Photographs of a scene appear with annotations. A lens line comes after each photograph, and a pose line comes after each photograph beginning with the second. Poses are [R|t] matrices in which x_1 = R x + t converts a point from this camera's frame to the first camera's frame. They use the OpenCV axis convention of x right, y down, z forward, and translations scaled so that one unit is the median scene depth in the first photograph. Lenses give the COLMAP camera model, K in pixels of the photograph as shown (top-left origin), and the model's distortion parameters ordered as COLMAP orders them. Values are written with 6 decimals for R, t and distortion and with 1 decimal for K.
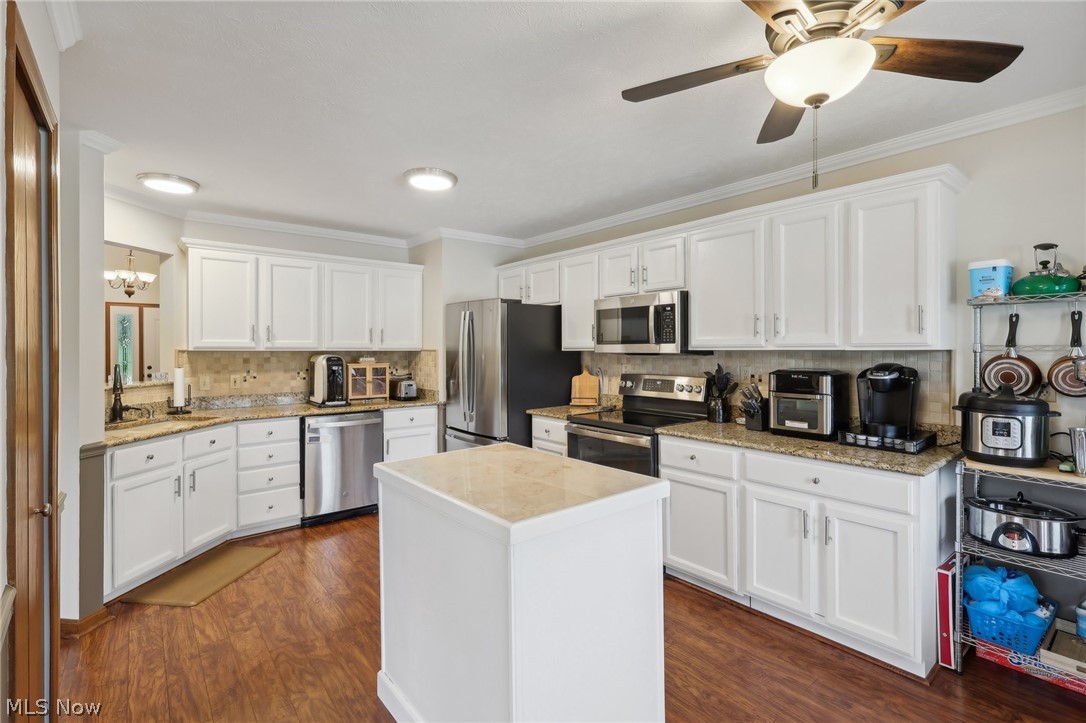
lens RADIAL K [[504.3, 0, 548.4], [0, 504.3, 354.9], [0, 0, 1]] dist [-0.000350, -0.000155]
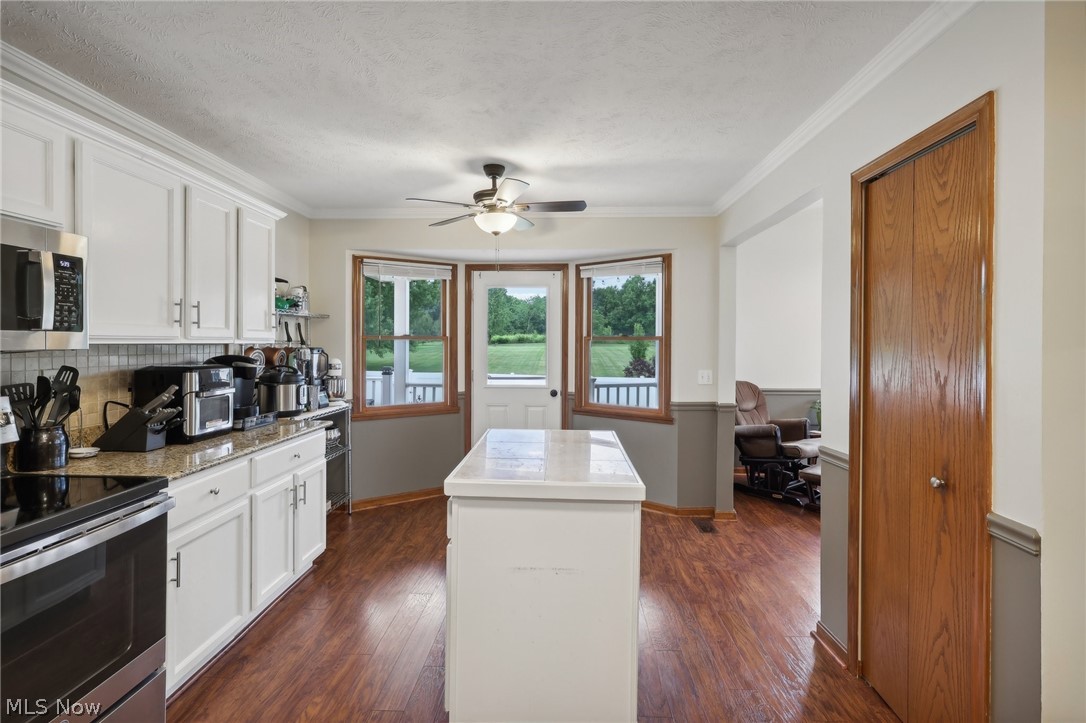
lens RADIAL K [[504.3, 0, 560.0], [0, 504.3, 340.5], [0, 0, 1]] dist [-0.000350, -0.000155]
pose [[-0.765158, -0.001386, 0.643841, -0.580343], [0.001595, 0.999991, 0.004049, -0.016819], [-0.643841, 0.004125, -0.765148, 1.274195]]
